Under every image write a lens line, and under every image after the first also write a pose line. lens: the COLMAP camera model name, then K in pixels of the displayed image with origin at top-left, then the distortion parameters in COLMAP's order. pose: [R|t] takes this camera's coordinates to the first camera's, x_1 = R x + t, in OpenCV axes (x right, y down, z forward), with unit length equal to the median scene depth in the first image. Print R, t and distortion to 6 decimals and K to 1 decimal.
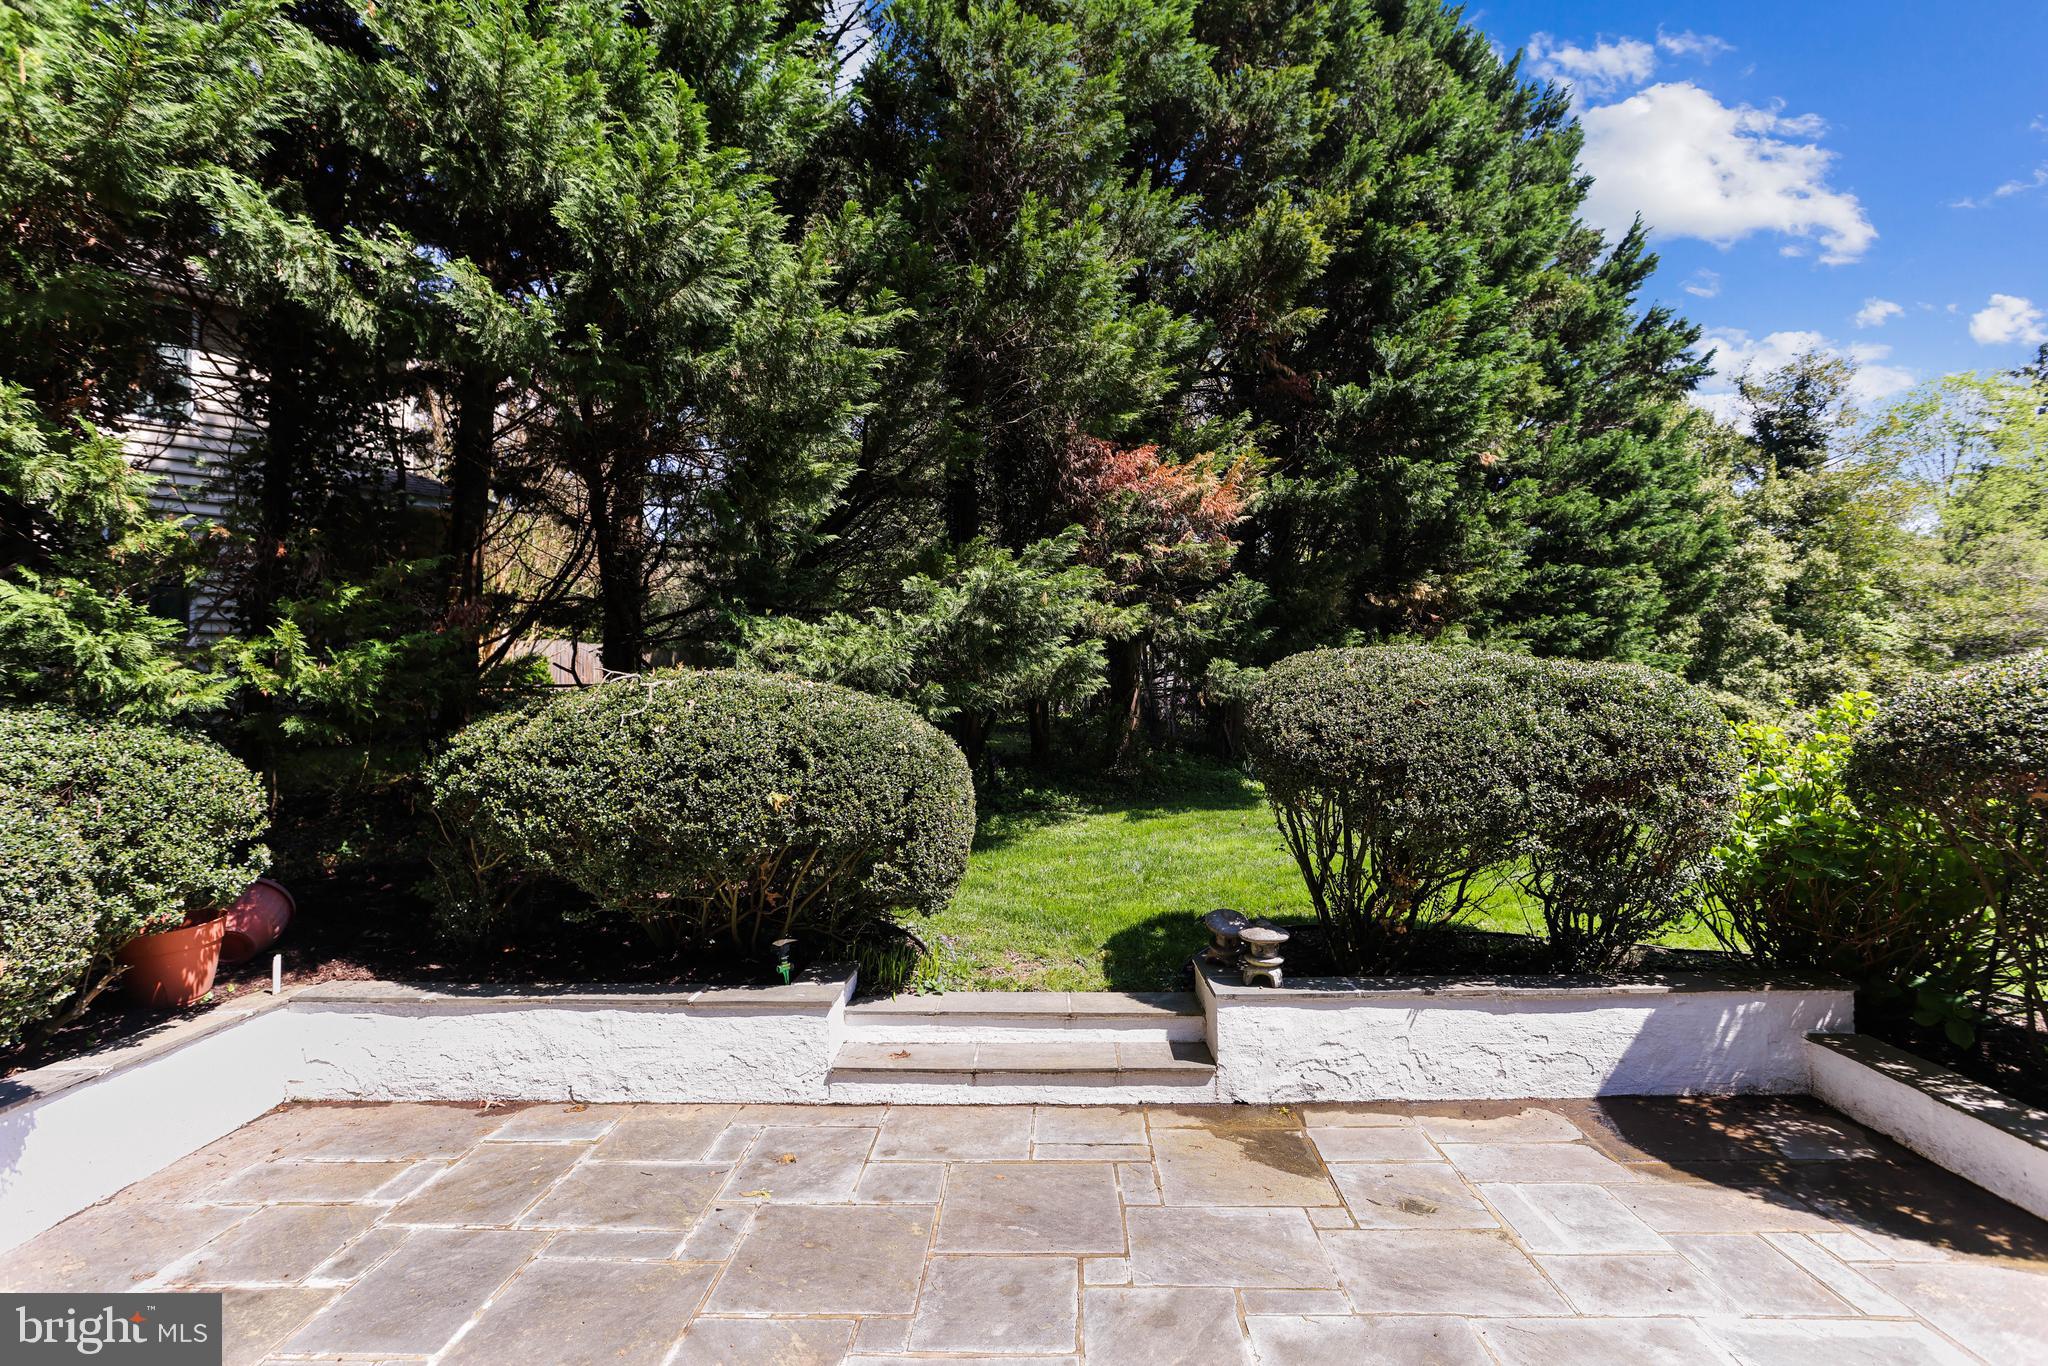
lens RADIAL K [[1000.8, 0, 1026.8], [0, 1000.8, 673.7], [0, 0, 1]] dist [-0.004541, -0.000104]
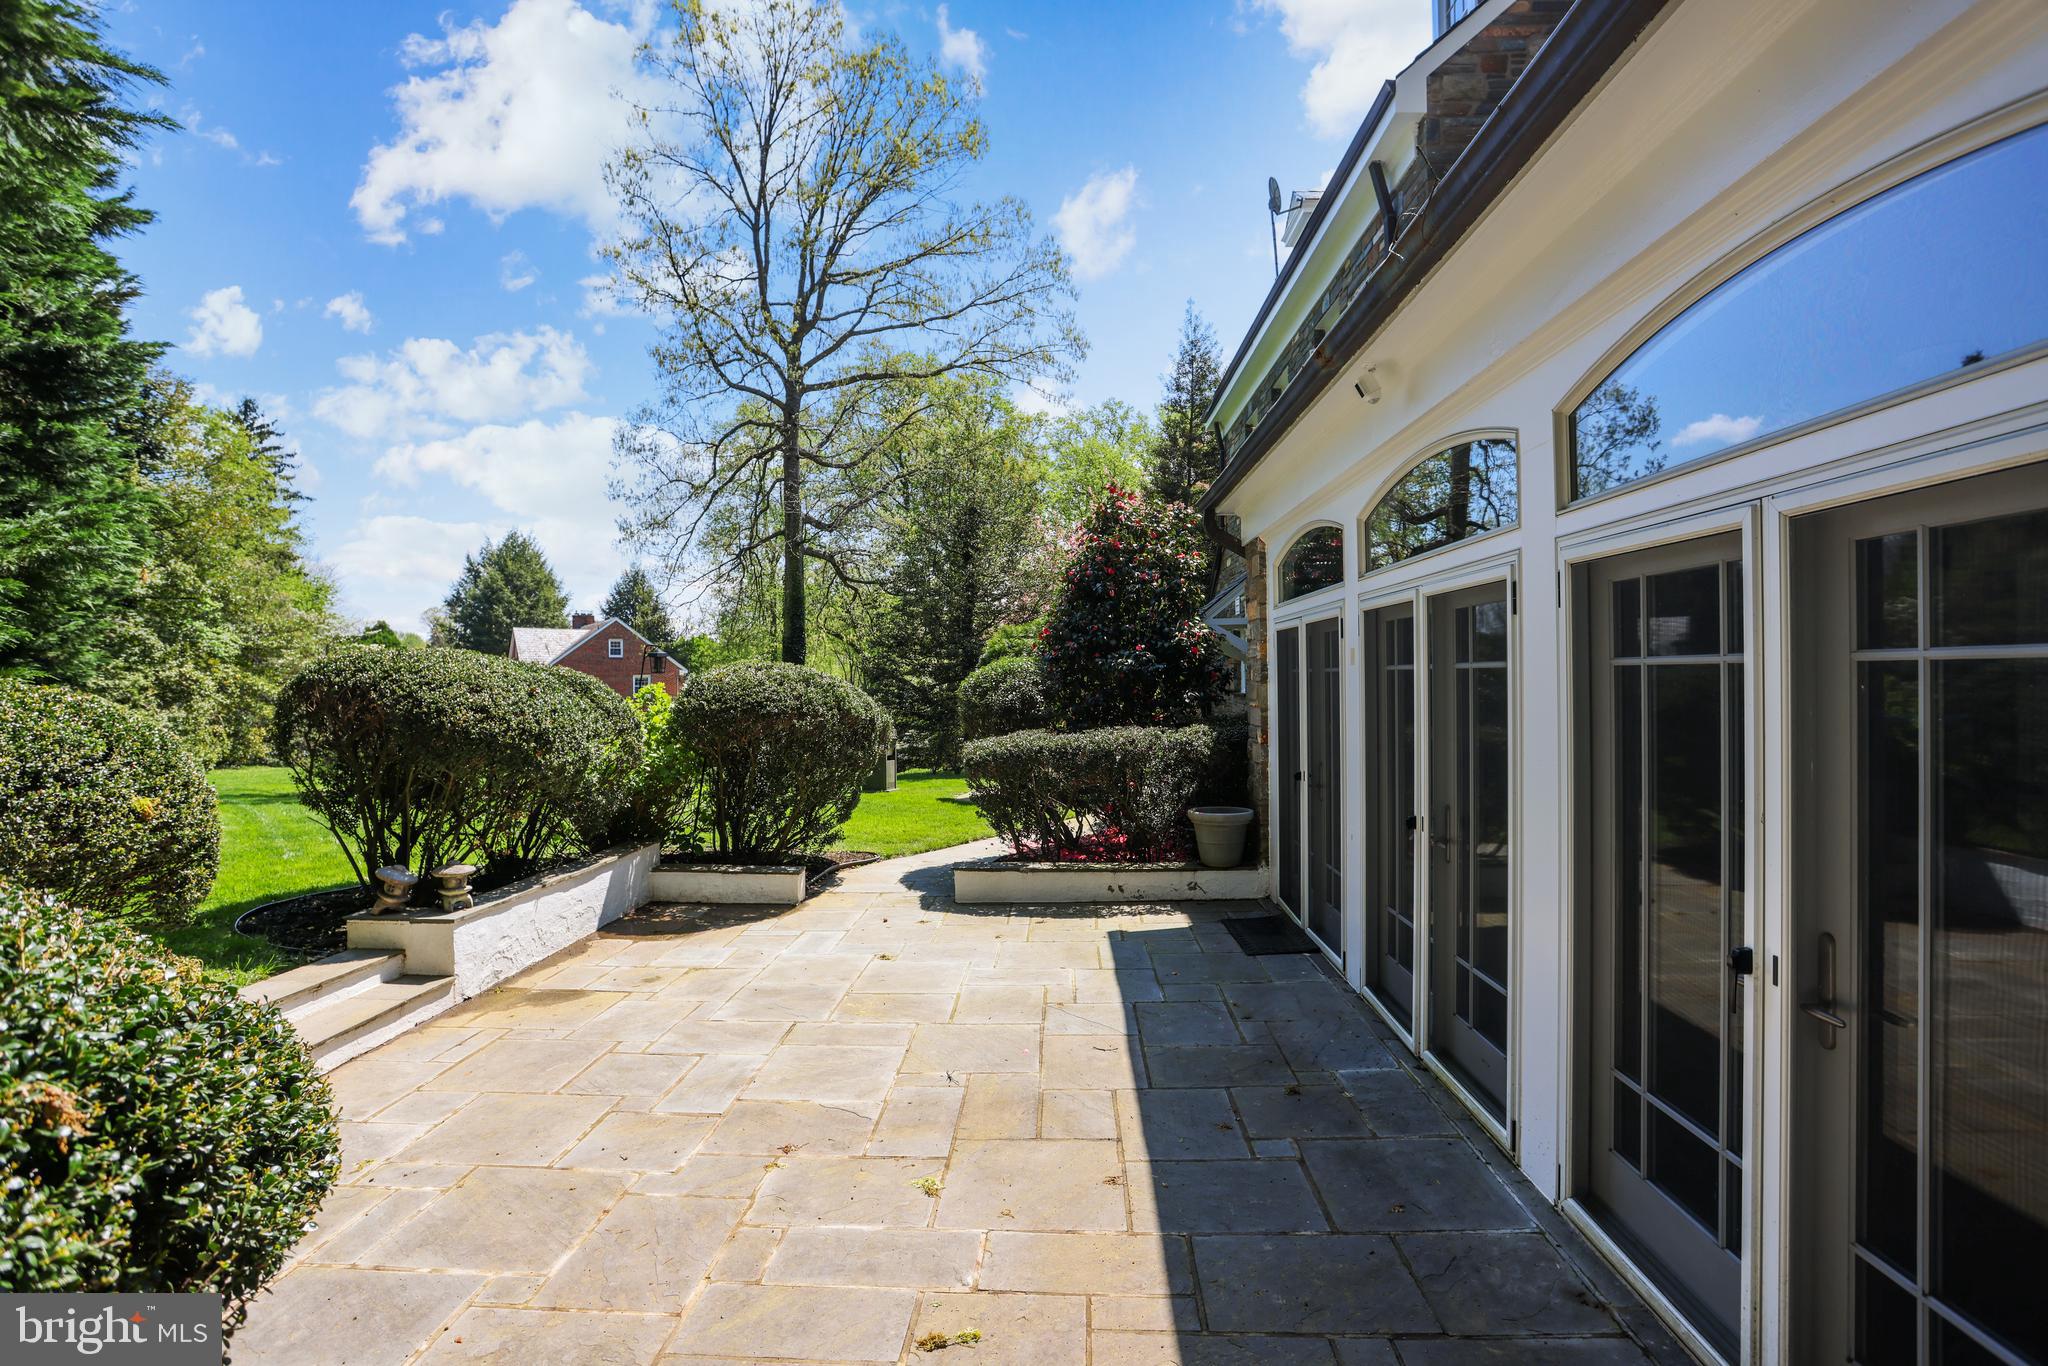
lens RADIAL K [[1000.8, 0, 1024.6], [0, 1000.8, 687.8], [0, 0, 1]] dist [-0.004541, -0.000104]
pose [[0.048837, 0.002016, 0.998805, -1.027633], [-0.010225, 0.999947, -0.001518, 0.020283], [-0.998754, -0.010139, 0.048855, 0.216350]]
